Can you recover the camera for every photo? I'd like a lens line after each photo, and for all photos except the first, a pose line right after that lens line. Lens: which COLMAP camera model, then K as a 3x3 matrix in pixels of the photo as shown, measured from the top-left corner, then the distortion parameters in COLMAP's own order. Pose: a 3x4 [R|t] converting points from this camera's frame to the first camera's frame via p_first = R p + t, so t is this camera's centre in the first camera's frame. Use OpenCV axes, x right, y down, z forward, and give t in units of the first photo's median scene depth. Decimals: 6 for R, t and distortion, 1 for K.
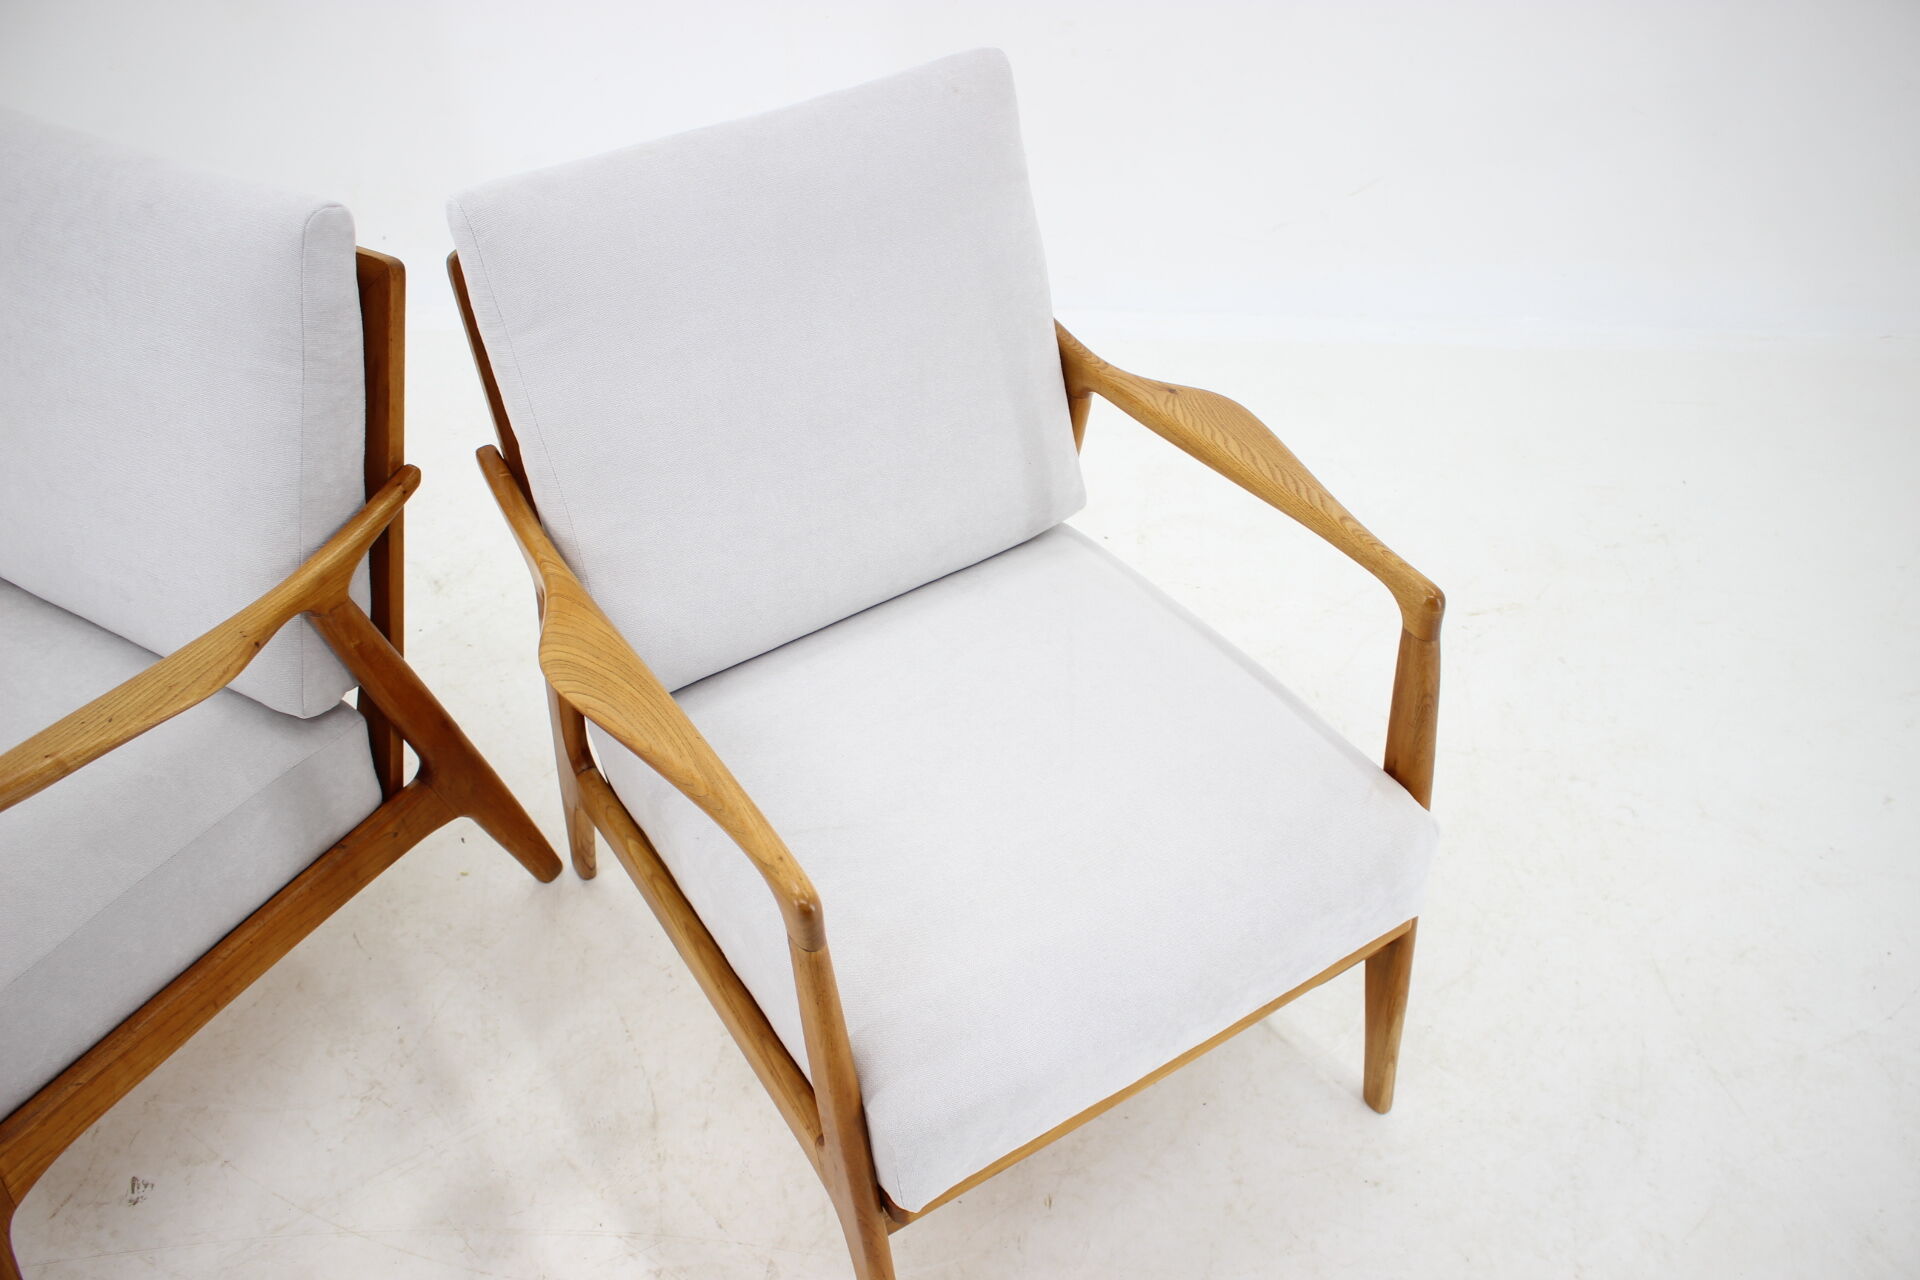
lens RADIAL K [[1580.5, 0, 960.0], [0, 1580.5, 640.0], [0, 0, 1]] dist [-0.148685, 0.110757]
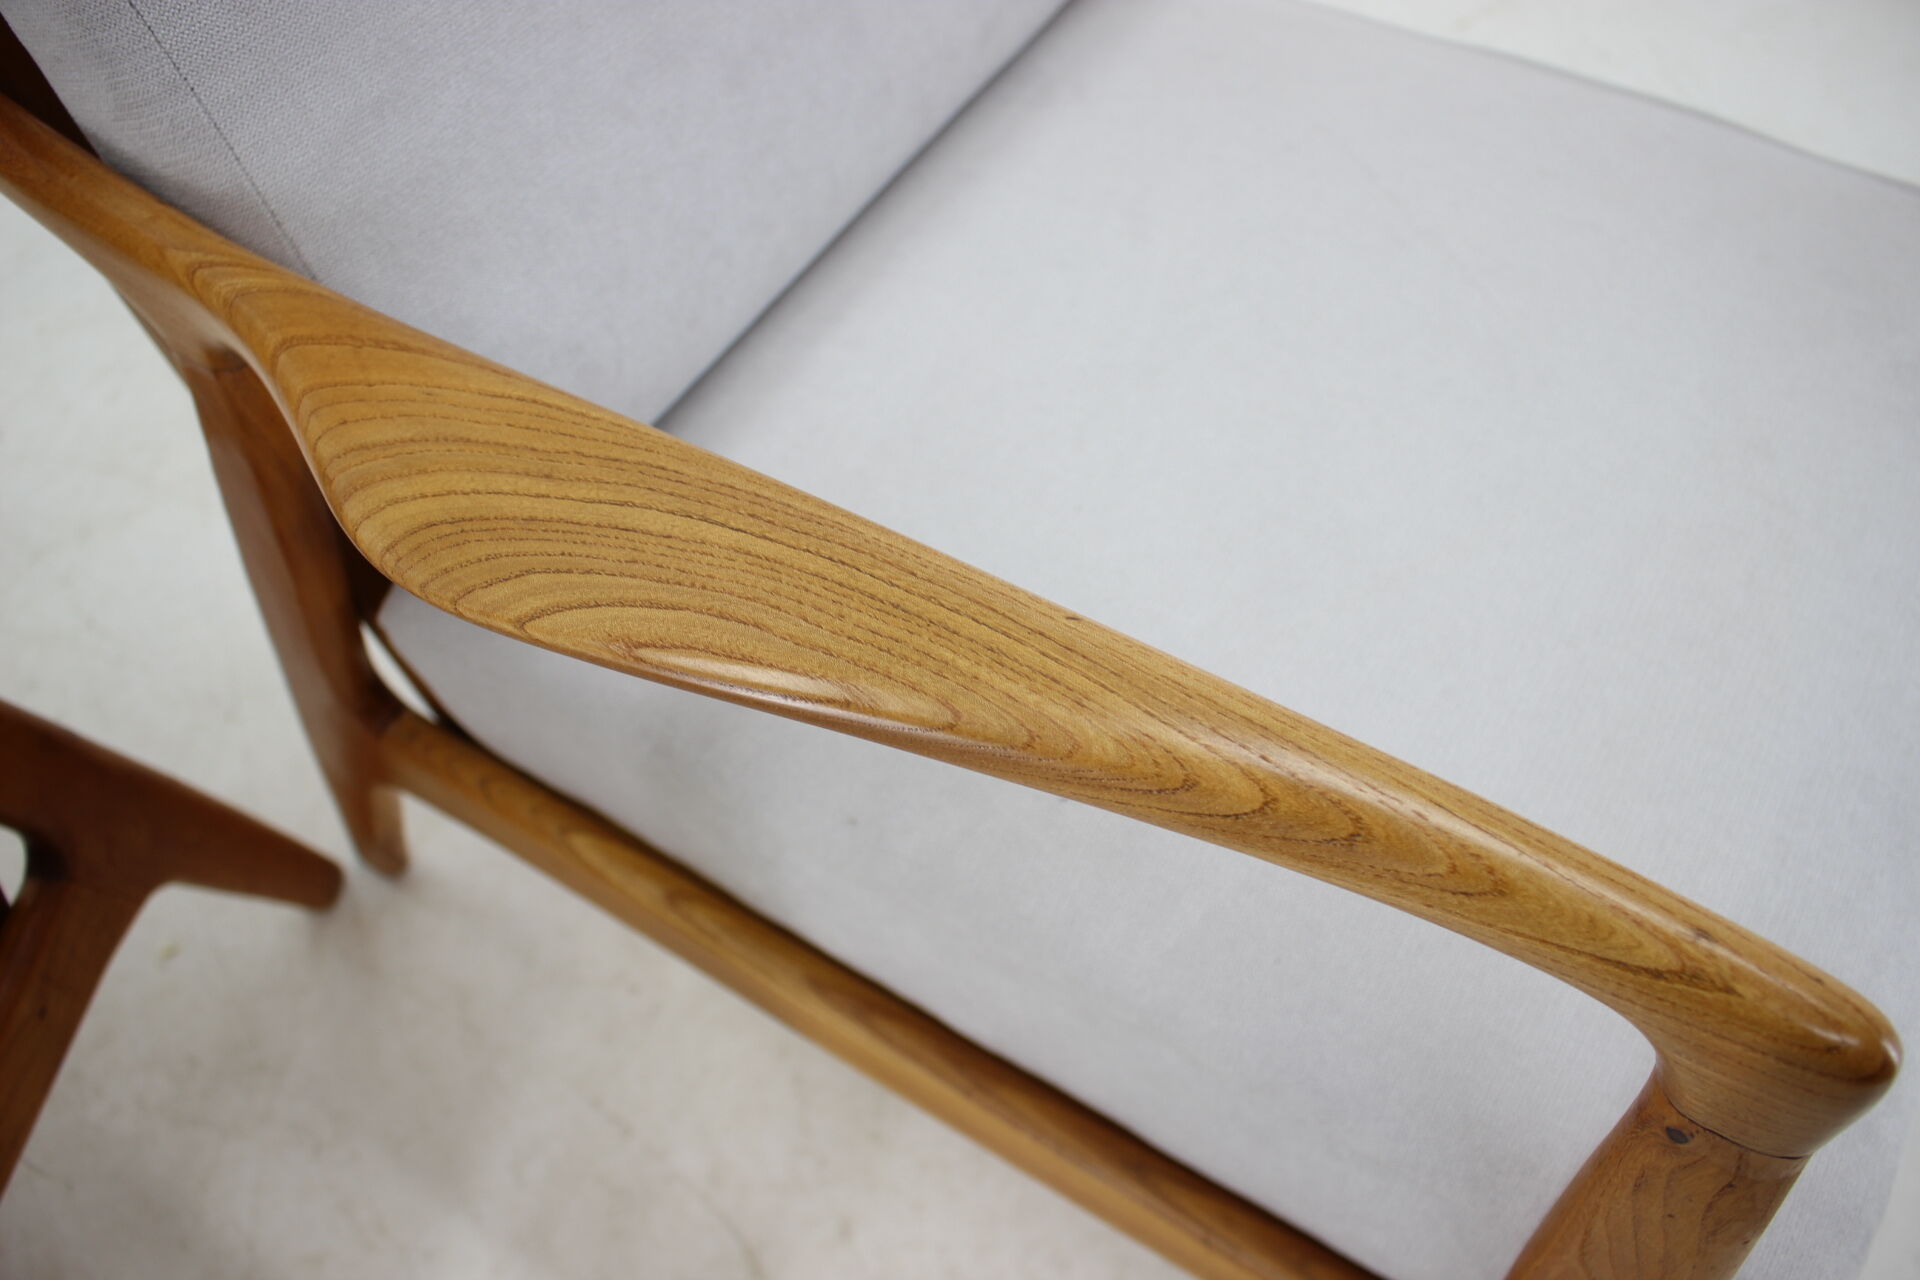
lens RADIAL K [[1580.5, 0, 960.0], [0, 1580.5, 640.0], [0, 0, 1]] dist [-0.148685, 0.110757]
pose [[0.909539, -0.344898, 0.231913, -0.208377], [0.282160, 0.922113, 0.264751, -0.015667], [-0.305162, -0.175365, 0.936015, 0.588983]]
